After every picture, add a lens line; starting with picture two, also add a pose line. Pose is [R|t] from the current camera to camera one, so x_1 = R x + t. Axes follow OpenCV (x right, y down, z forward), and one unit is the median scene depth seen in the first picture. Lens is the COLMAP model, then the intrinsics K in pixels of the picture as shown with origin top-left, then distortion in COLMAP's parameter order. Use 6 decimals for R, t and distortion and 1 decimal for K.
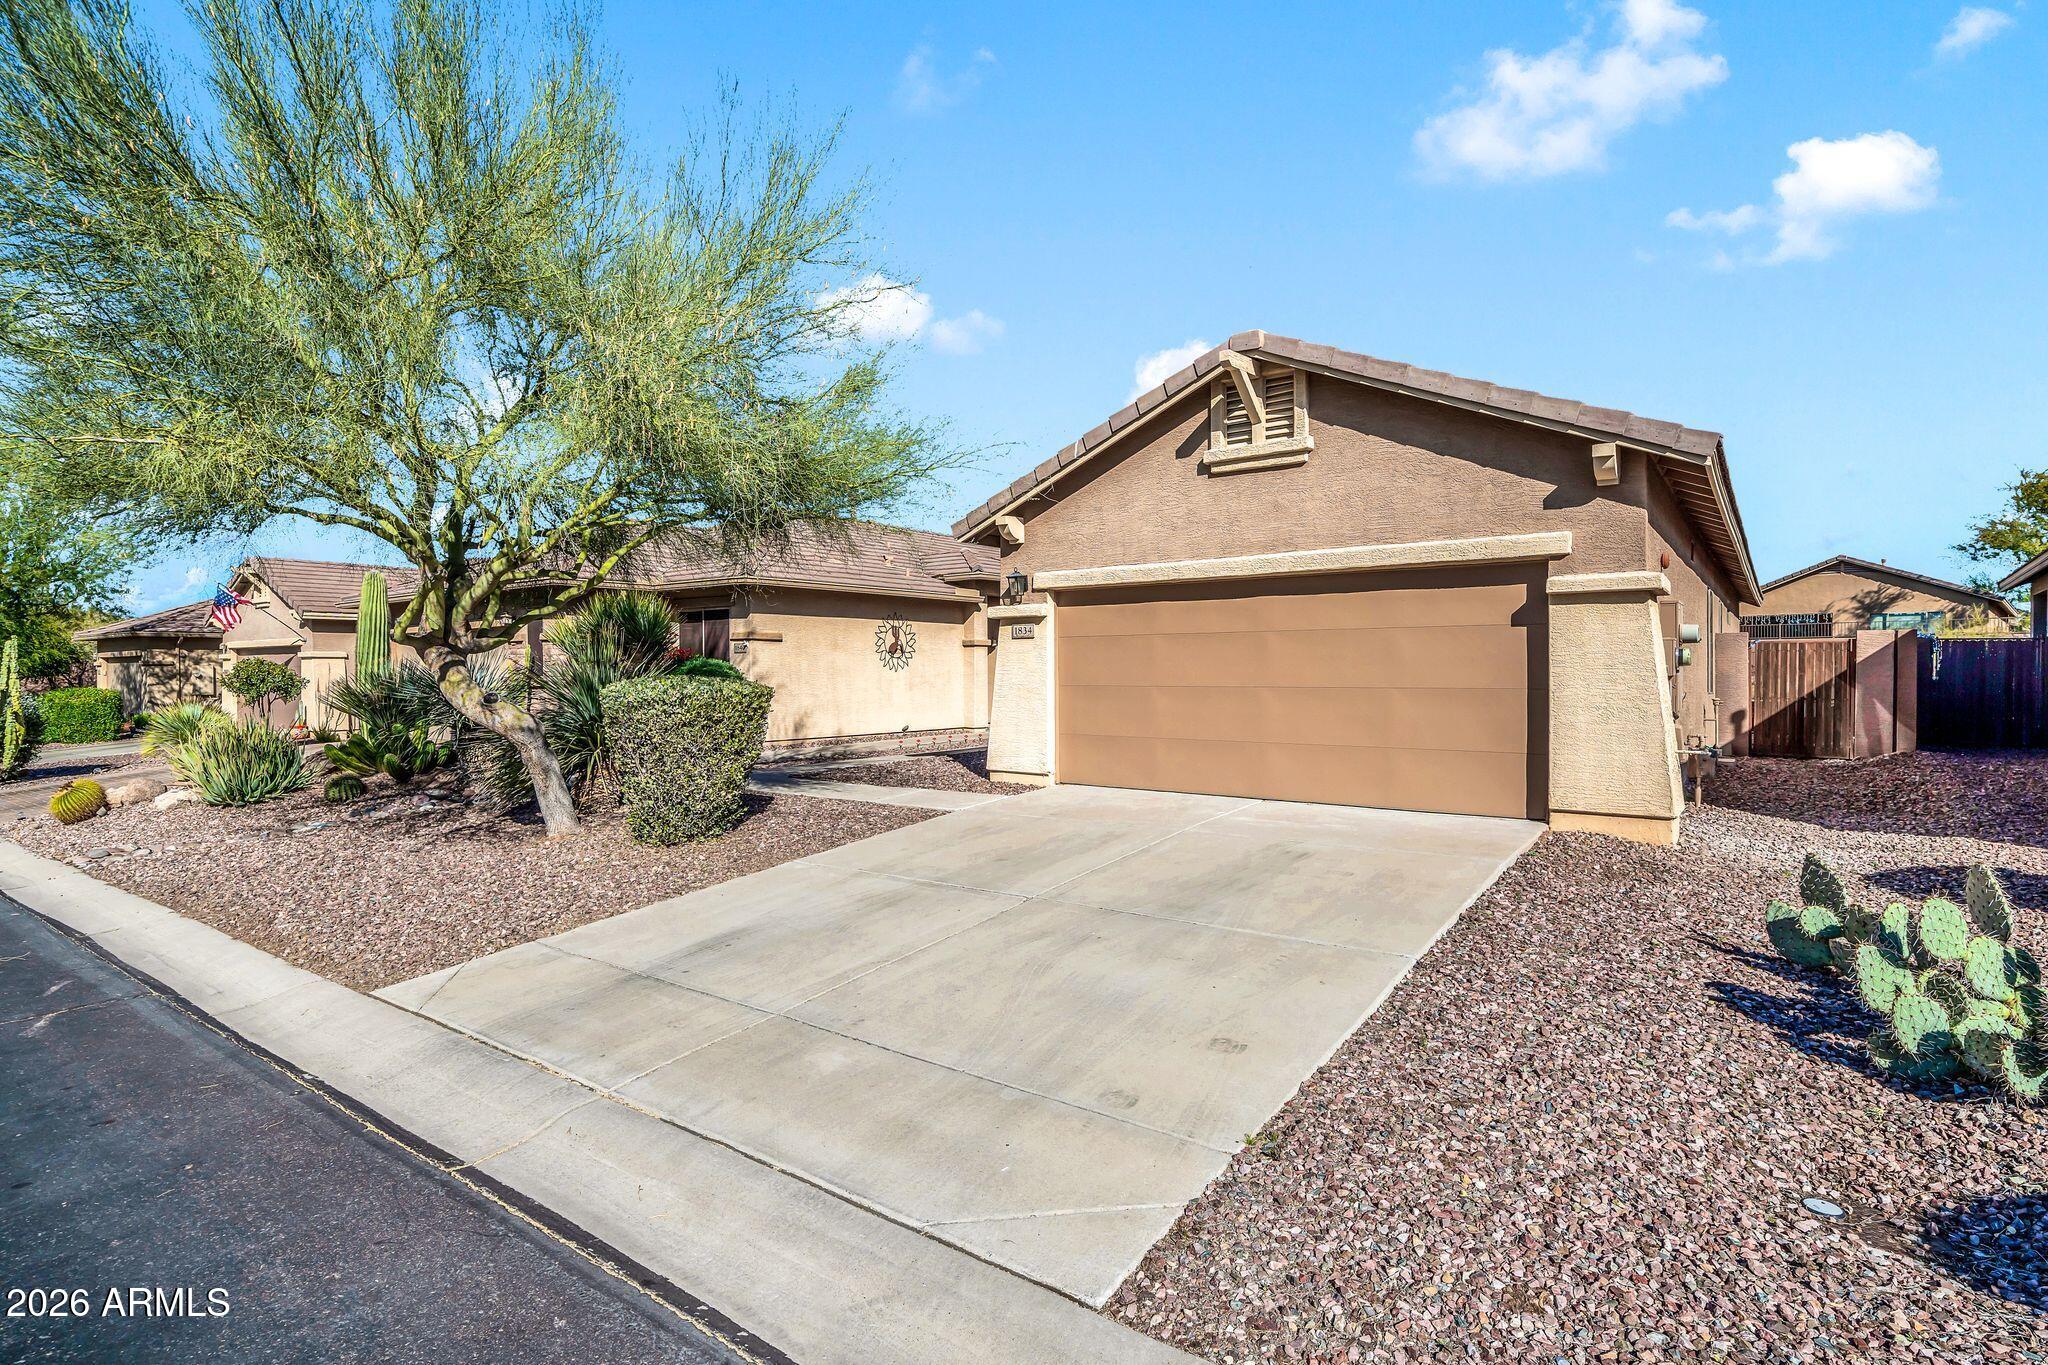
lens RADIAL K [[711.4, 0, 998.8], [0, 711.4, 673.3], [0, 0, 1]] dist [0.000420, -0.000017]
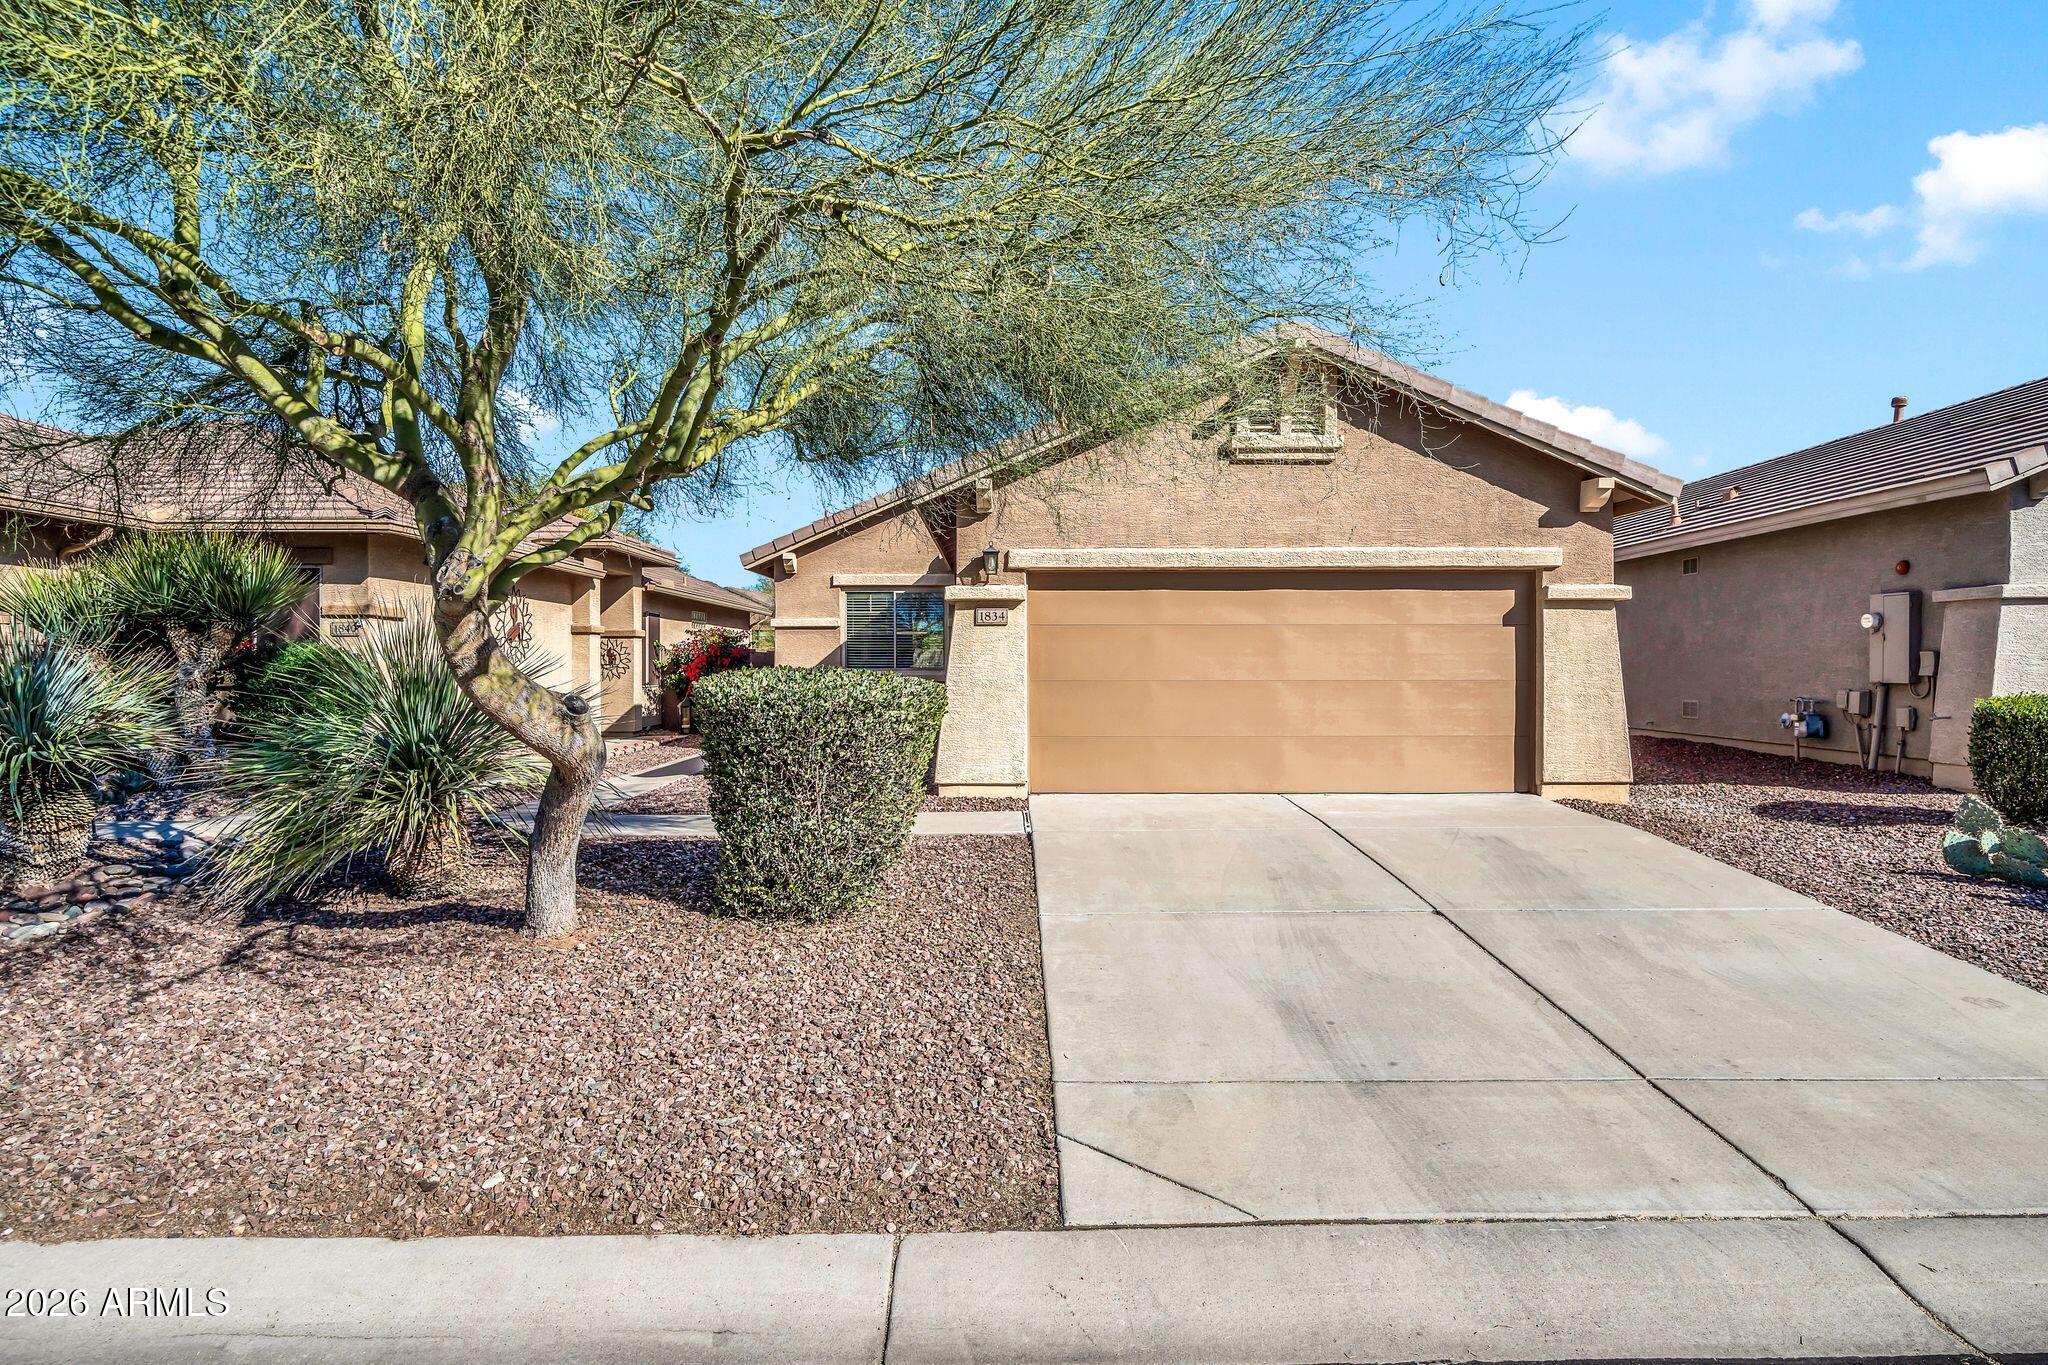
lens RADIAL K [[799.4, 0, 1026.2], [0, 799.4, 664.1], [0, 0, 1]] dist [-0.000339, -0.000100]
pose [[0.887889, 0.004367, 0.460036, -0.515631], [-0.001500, 0.999977, -0.006598, 0.004672], [-0.460055, 0.005168, 0.887875, 0.193334]]
